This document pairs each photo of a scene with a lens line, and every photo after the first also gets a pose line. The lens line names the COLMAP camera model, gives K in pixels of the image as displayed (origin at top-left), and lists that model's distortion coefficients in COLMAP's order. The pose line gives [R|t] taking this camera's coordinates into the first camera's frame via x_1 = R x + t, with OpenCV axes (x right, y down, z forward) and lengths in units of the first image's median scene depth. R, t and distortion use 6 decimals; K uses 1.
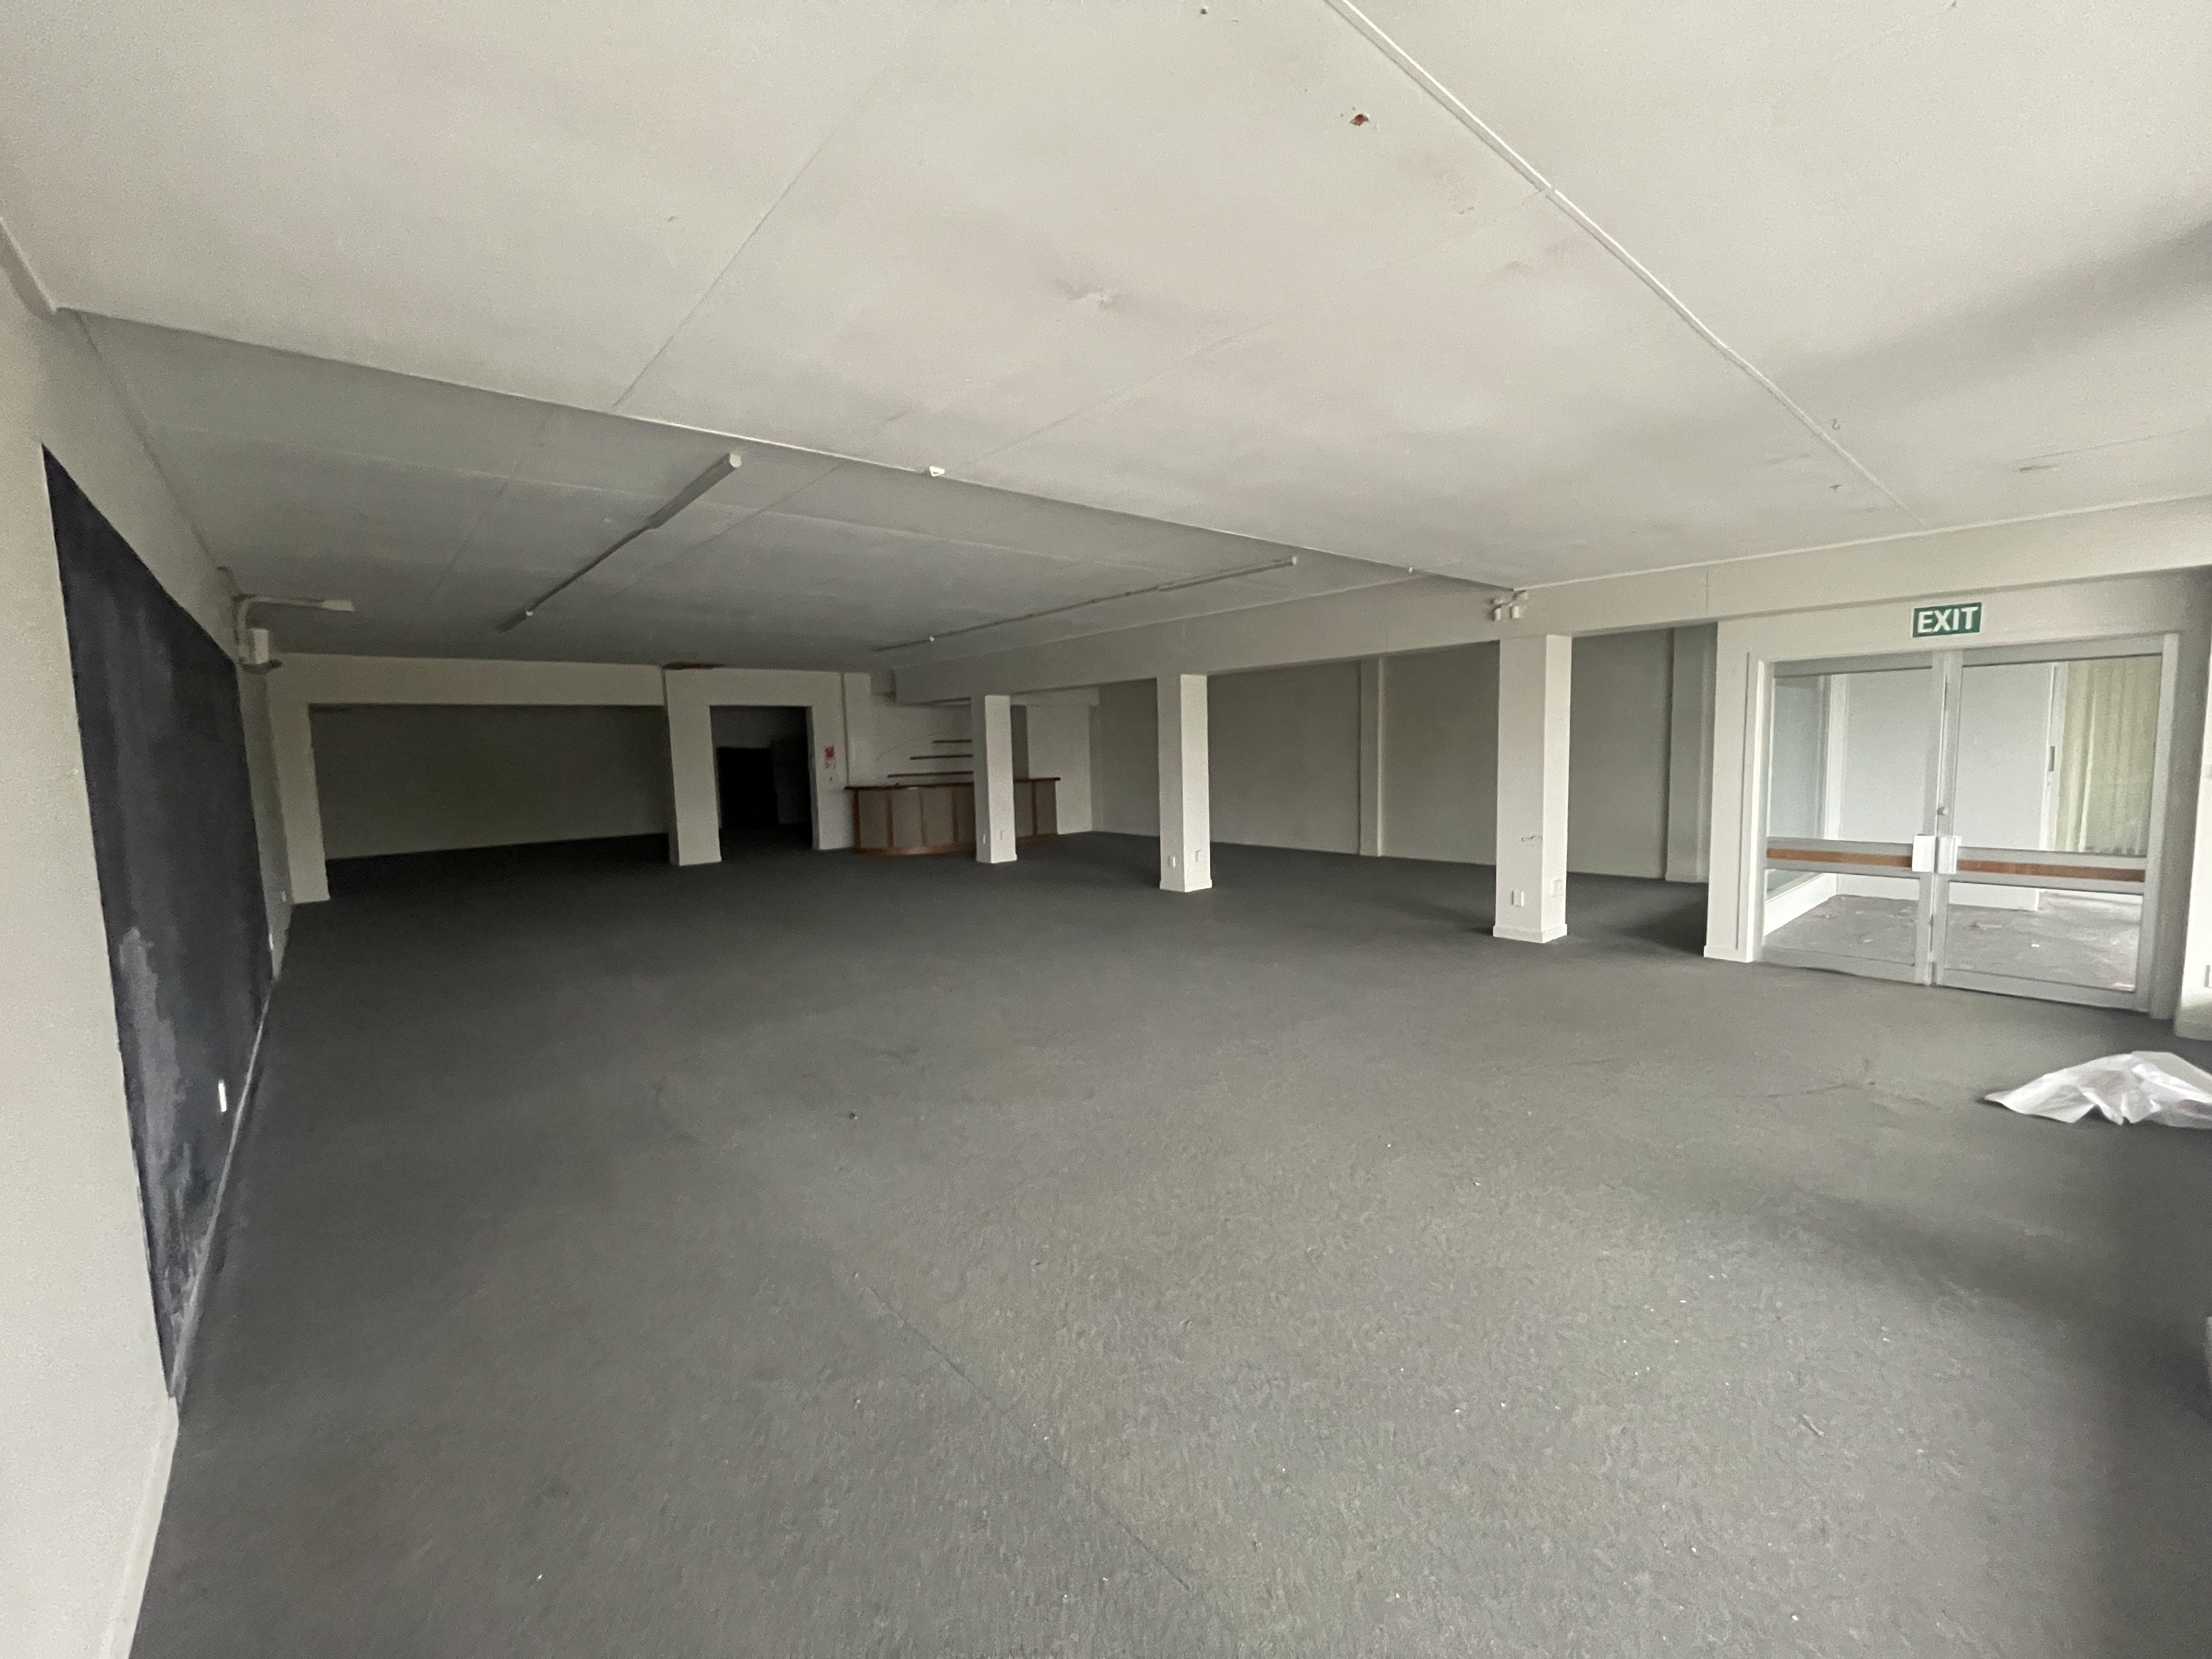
lens RADIAL K [[892.1, 0, 1098.0], [0, 892.1, 830.9], [0, 0, 1]] dist [-0.002605, -0.000234]
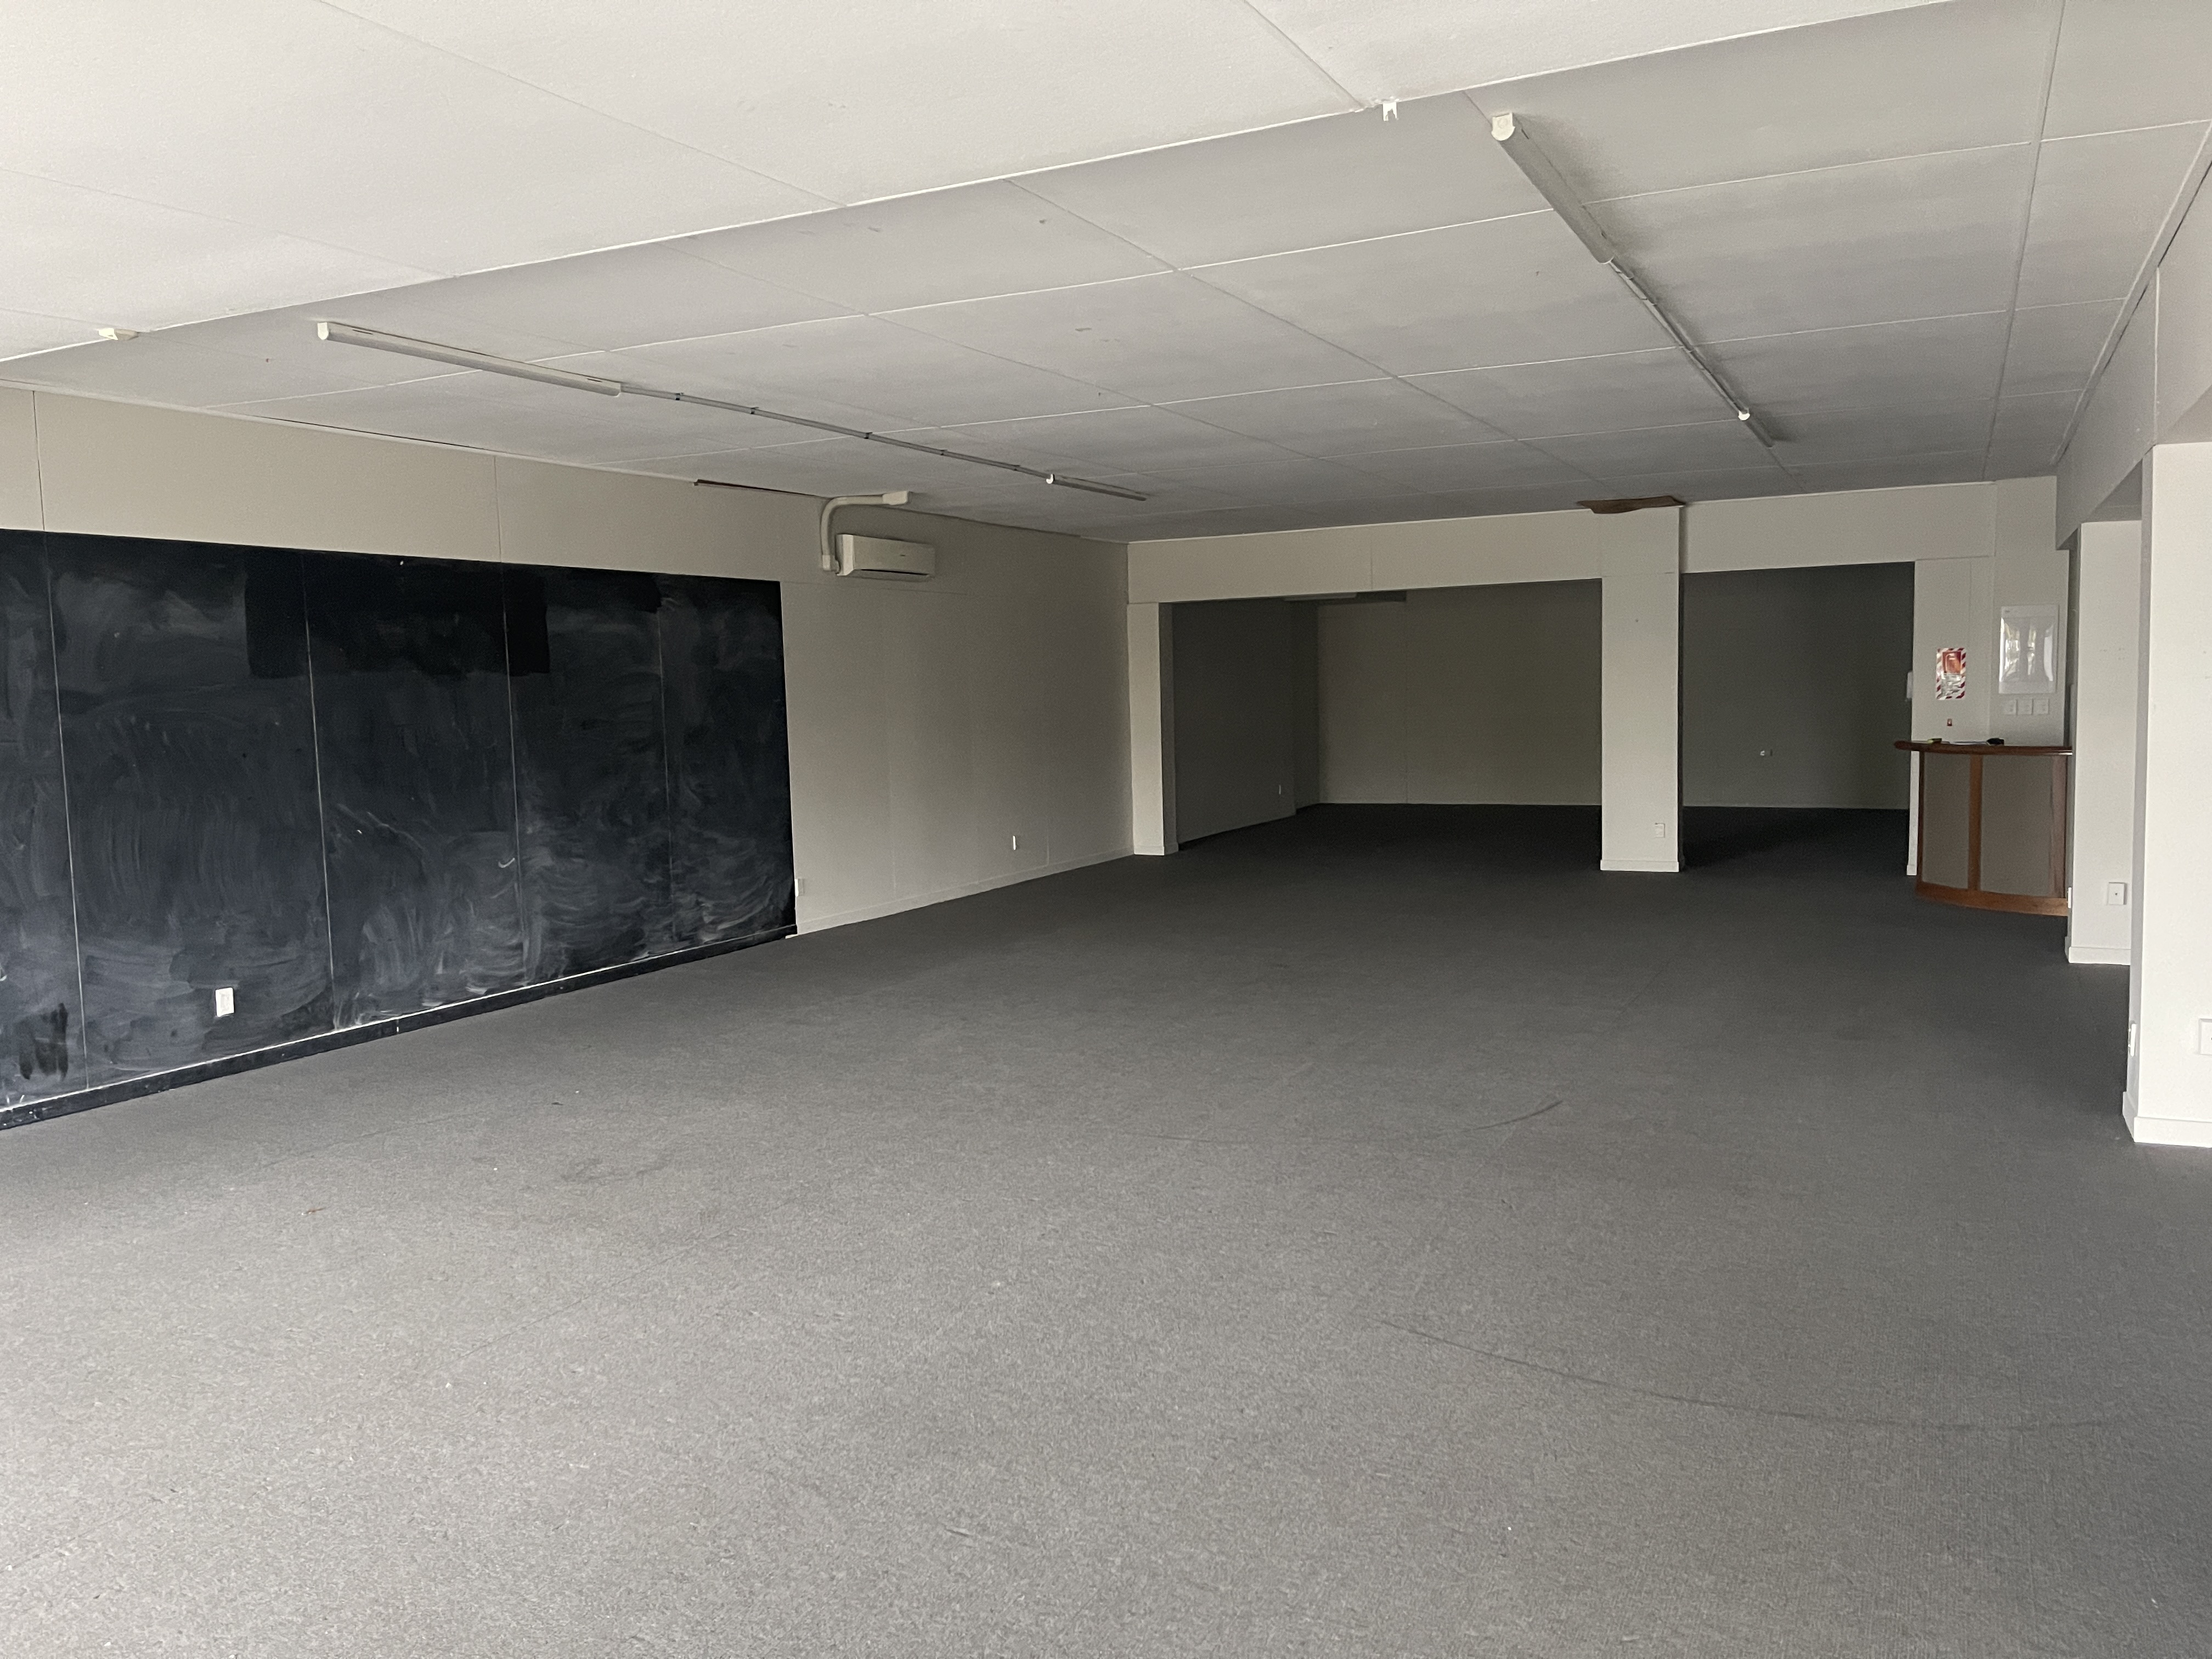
lens RADIAL K [[1662.6, 0, 1100.3], [0, 1662.6, 830.0], [0, 0, 1]] dist [0.004216, -0.000178]
pose [[0.378127, 0.100219, -0.920313, 0.343766], [-0.071604, 0.994311, 0.078857, -0.043008], [0.922980, 0.036080, 0.383152, 0.308894]]
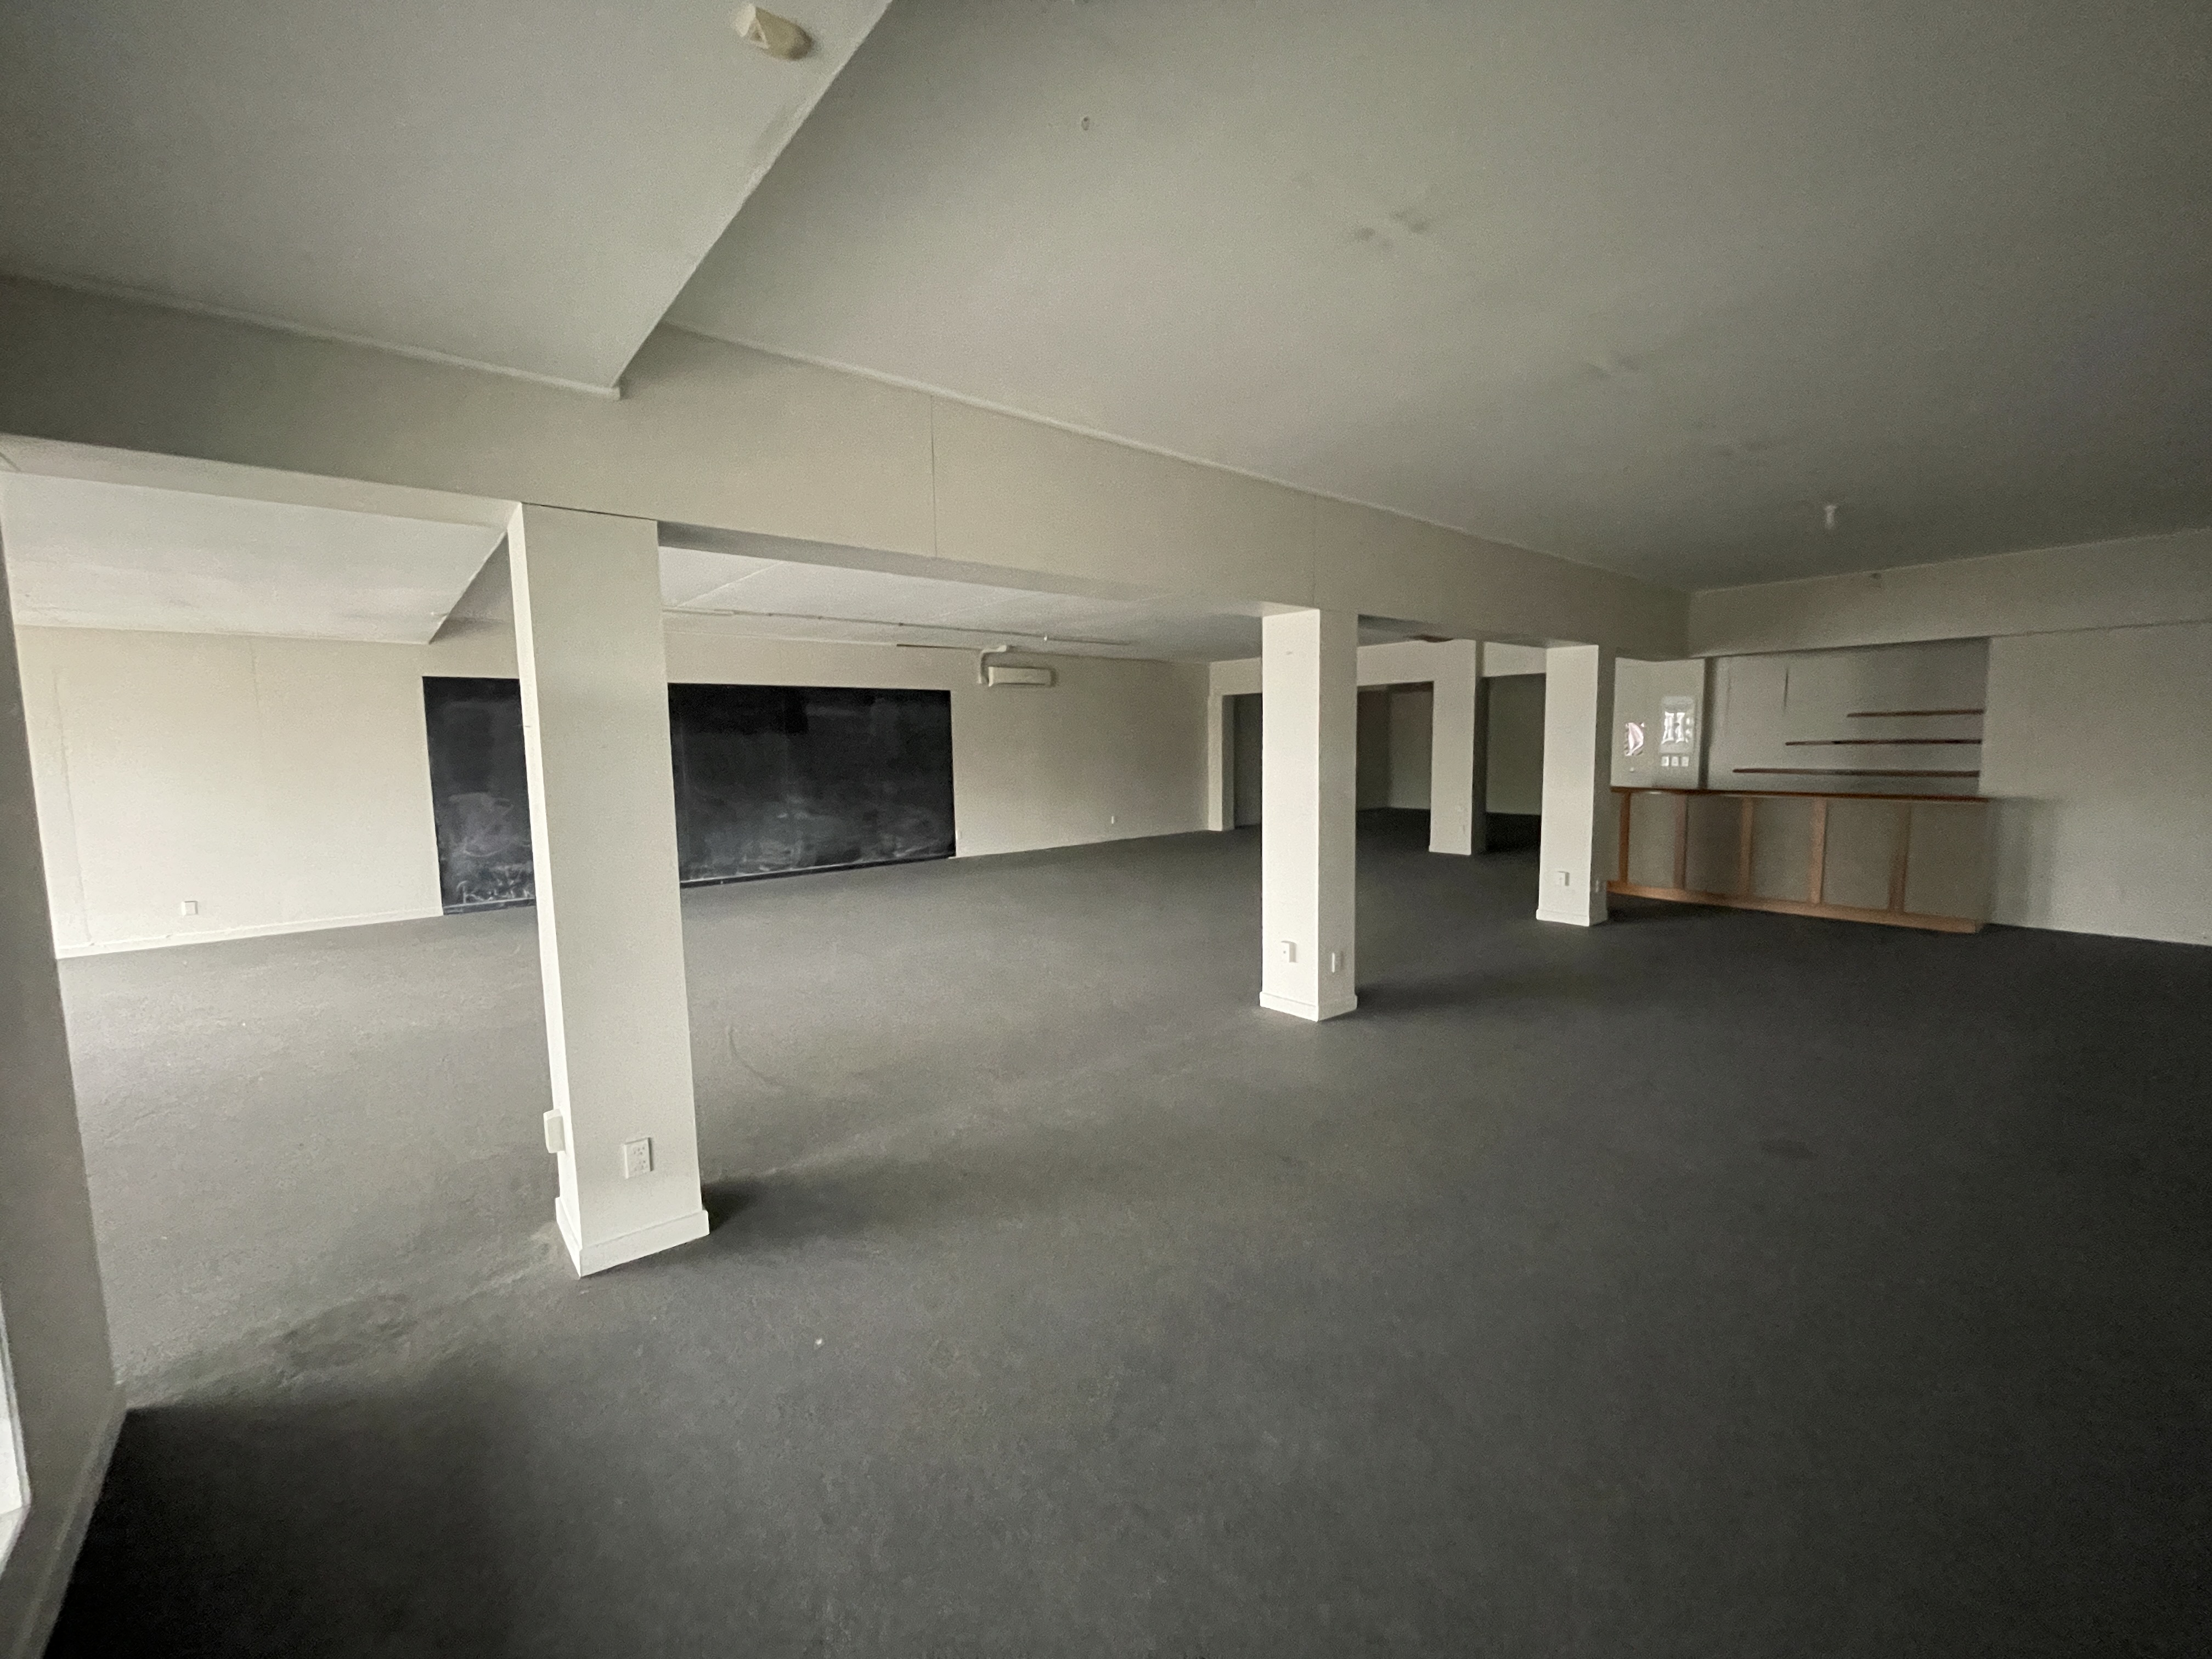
lens RADIAL K [[892.1, 0, 1107.3], [0, 892.1, 827.7], [0, 0, 1]] dist [-0.002605, -0.000234]
pose [[-0.022226, 0.124480, -0.991973, 0.452414], [-0.077297, 0.989034, 0.125843, -0.075325], [0.996760, 0.079474, -0.012361, 0.646620]]
